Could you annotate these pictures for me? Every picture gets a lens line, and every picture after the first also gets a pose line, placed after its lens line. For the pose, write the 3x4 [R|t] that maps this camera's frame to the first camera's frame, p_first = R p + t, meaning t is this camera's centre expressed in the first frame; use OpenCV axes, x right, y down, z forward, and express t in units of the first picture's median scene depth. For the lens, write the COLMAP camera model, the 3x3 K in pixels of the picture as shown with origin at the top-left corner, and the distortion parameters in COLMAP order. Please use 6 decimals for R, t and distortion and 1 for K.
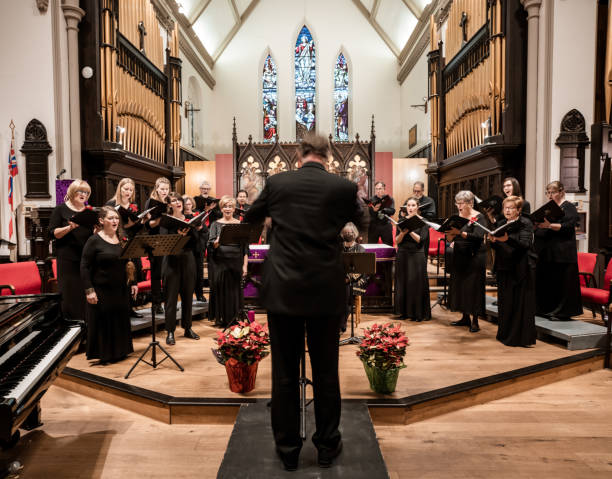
lens RADIAL K [[368.3, 0, 306.8], [0, 368.3, 233.4], [0, 0, 1]] dist [0.002643, 0.002631]
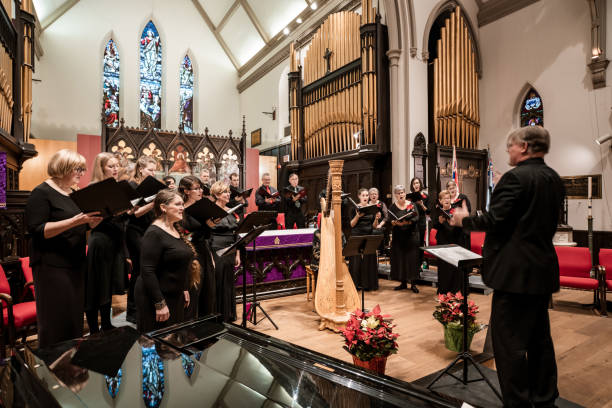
lens RADIAL K [[317.7, 0, 306.0], [0, 317.7, 204.0], [0, 0, 1]] dist [-0.001684, 0.001281]
pose [[0.863749, 0.003166, 0.503913, -0.154260], [0.021784, 0.998811, -0.043614, -0.001763], [-0.503452, 0.048649, 0.862653, 0.072509]]
